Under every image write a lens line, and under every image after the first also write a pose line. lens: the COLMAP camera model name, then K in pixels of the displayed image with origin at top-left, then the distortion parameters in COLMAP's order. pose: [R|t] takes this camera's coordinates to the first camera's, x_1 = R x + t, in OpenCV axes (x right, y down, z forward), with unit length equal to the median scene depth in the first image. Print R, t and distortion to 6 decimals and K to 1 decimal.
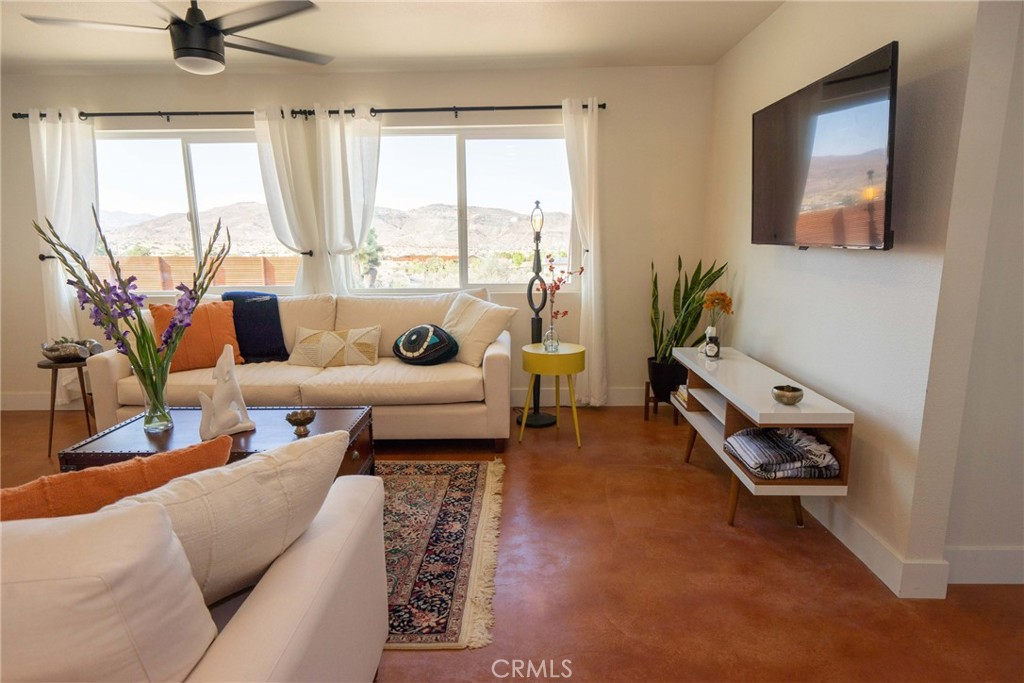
lens RADIAL K [[584.8, 0, 512.0], [0, 584.8, 341.5], [0, 0, 1]] dist [0.004332, 0.001380]
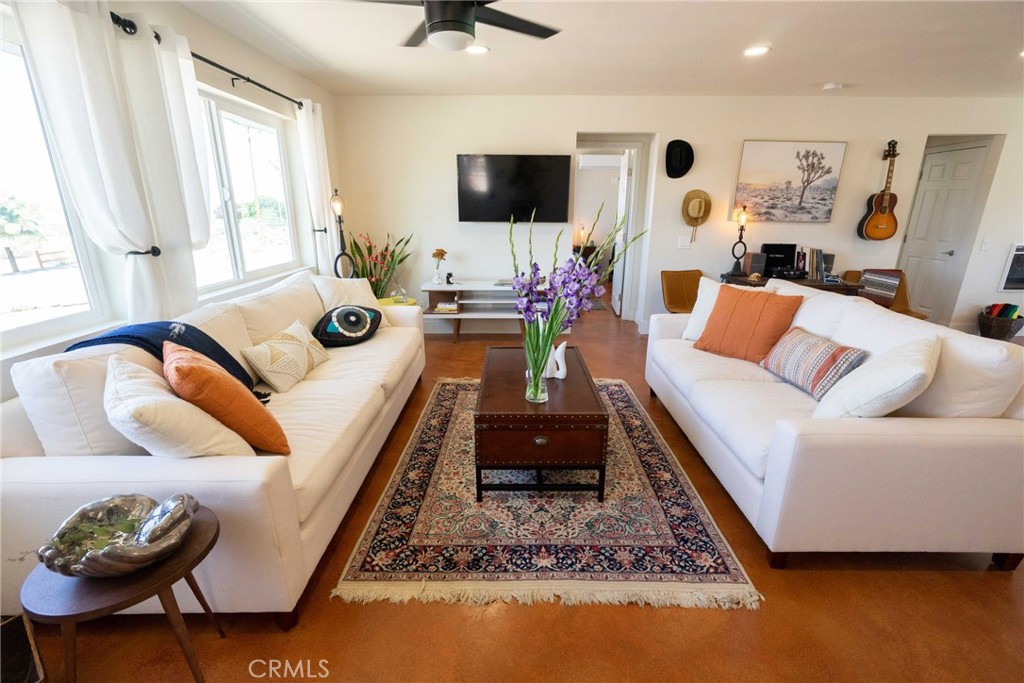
lens RADIAL K [[464.5, 0, 512.0], [0, 464.5, 341.5], [0, 0, 1]] dist [0.000686, 0.000074]
pose [[-0.013352, -0.269892, 0.962798, -0.949297], [0.174630, 0.947456, 0.268013, -0.135950], [-0.984544, 0.171712, 0.034481, 0.662641]]
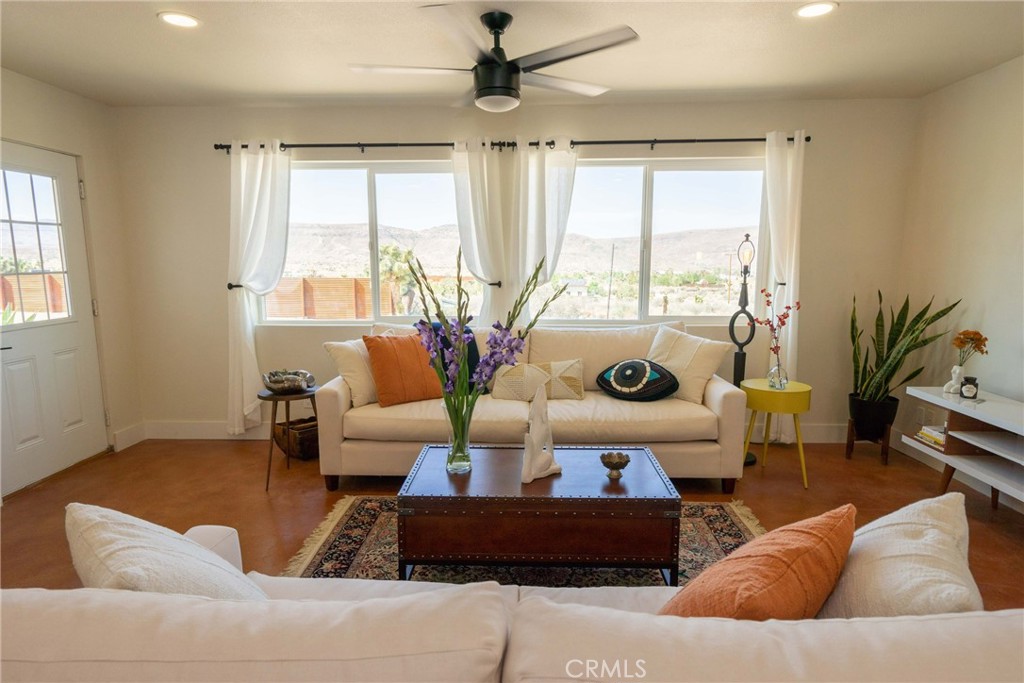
lens RADIAL K [[591.4, 0, 512.0], [0, 591.4, 341.5], [0, 0, 1]] dist [0.000762, 0.000769]
pose [[0.999769, 0.010302, -0.018861, -0.329240], [-0.010987, 0.999271, -0.036572, -0.019078], [0.018471, 0.036771, 0.999153, 0.005926]]
